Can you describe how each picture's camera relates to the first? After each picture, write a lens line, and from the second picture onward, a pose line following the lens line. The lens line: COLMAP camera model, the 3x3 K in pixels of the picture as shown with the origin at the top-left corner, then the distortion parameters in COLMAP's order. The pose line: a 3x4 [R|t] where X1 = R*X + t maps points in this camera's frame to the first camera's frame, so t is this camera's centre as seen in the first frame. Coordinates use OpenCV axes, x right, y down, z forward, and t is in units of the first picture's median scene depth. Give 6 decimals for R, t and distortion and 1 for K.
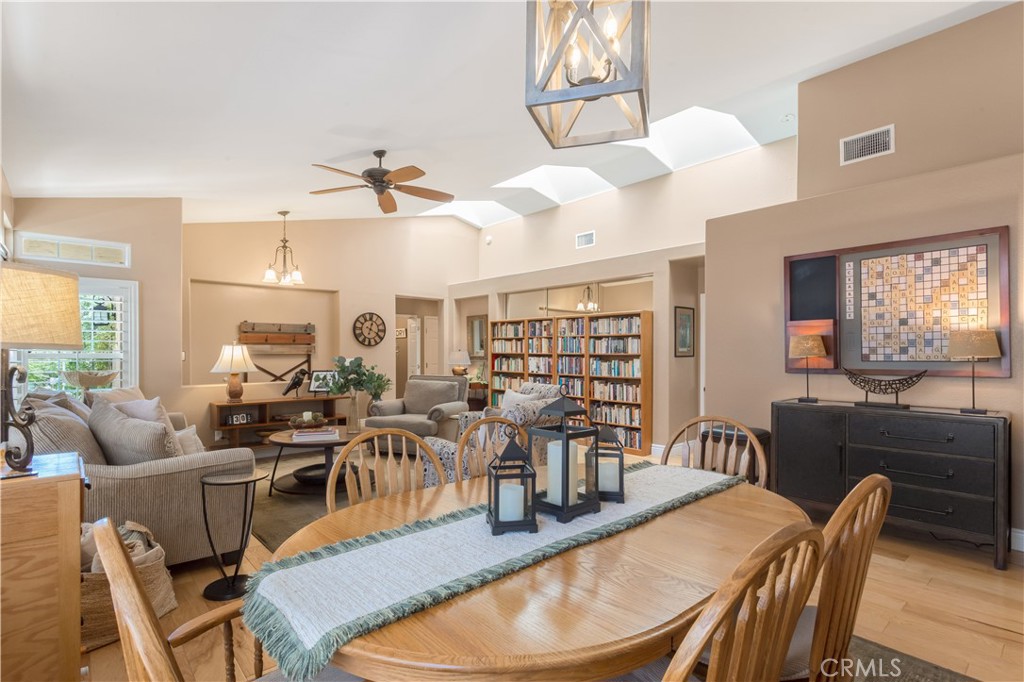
lens RADIAL K [[500.4, 0, 510.7], [0, 500.4, 354.3], [0, 0, 1]] dist [0.000915, 0.000617]
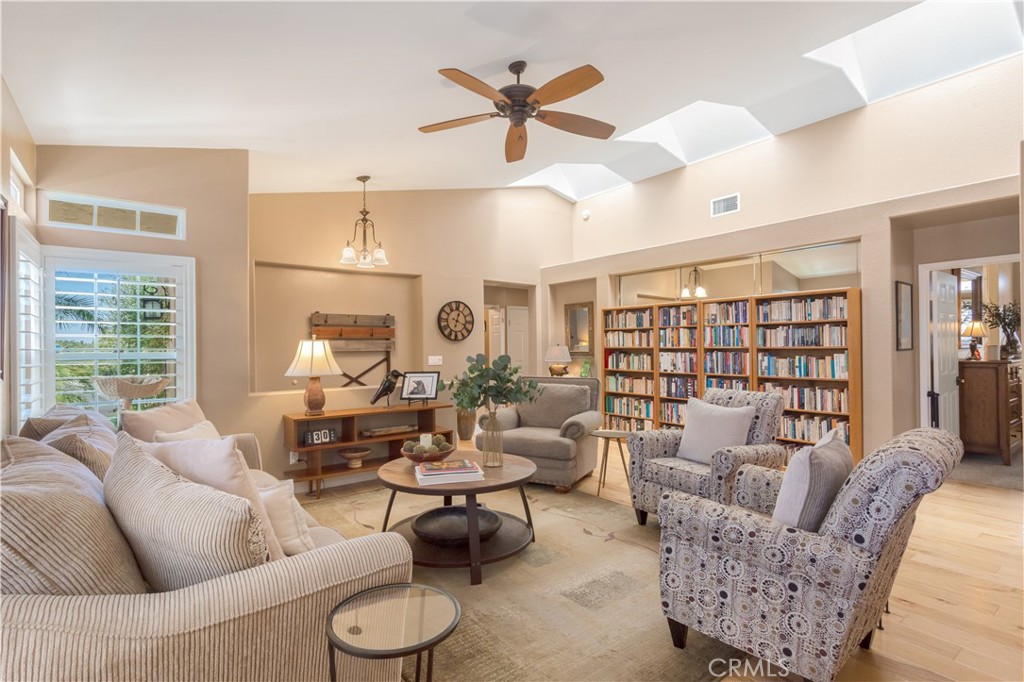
lens RADIAL K [[497.9, 0, 511.1], [0, 497.9, 347.5], [0, 0, 1]] dist [-0.001952, -0.000412]
pose [[0.997243, -0.009183, -0.073634, -0.151803], [0.008918, 0.999953, -0.003926, -0.001176], [0.073666, 0.003259, 0.997278, 0.204126]]
